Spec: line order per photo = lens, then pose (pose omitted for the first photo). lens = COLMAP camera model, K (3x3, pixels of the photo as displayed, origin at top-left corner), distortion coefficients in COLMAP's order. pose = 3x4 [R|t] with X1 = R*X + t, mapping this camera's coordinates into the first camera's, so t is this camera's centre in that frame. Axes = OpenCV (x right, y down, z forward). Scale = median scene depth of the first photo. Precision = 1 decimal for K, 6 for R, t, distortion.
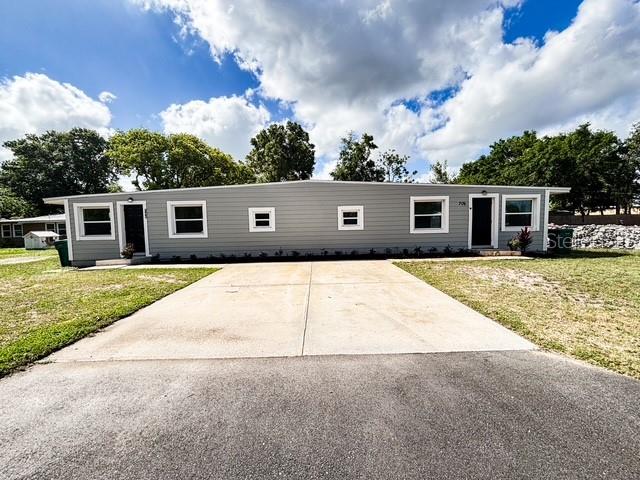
lens RADIAL K [[257.9, 0, 322.4], [0, 257.9, 243.7], [0, 0, 1]] dist [-0.005729, 0.000301]
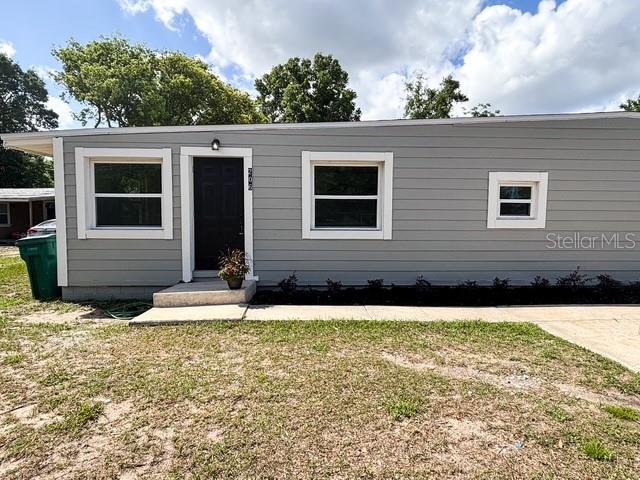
lens RADIAL K [[365.5, 0, 315.5], [0, 365.5, 242.0], [0, 0, 1]] dist [-0.000427, -0.001891]
pose [[0.999008, 0.023269, 0.037974, -0.625450], [-0.022840, 0.999671, -0.011682, -0.009172], [-0.038233, 0.010803, 0.999210, 0.414798]]
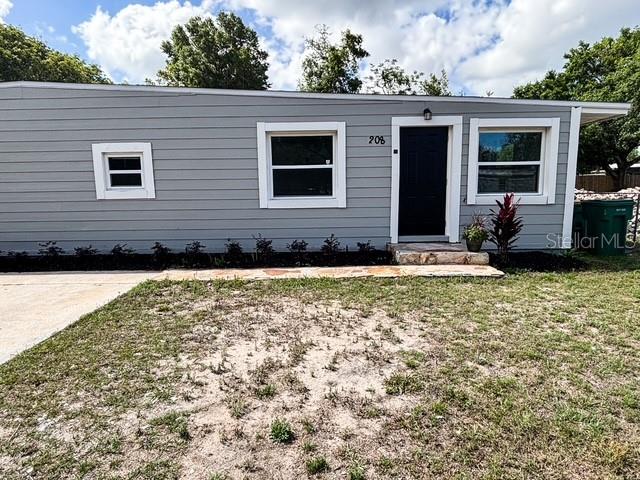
lens RADIAL K [[381.8, 0, 317.9], [0, 381.8, 245.9], [0, 0, 1]] dist [0.001526, -0.013287]
pose [[0.999674, 0.011341, -0.022855, 0.453331], [-0.009515, 0.996868, 0.078505, -0.026455], [0.023674, -0.078262, 0.996652, 0.335716]]
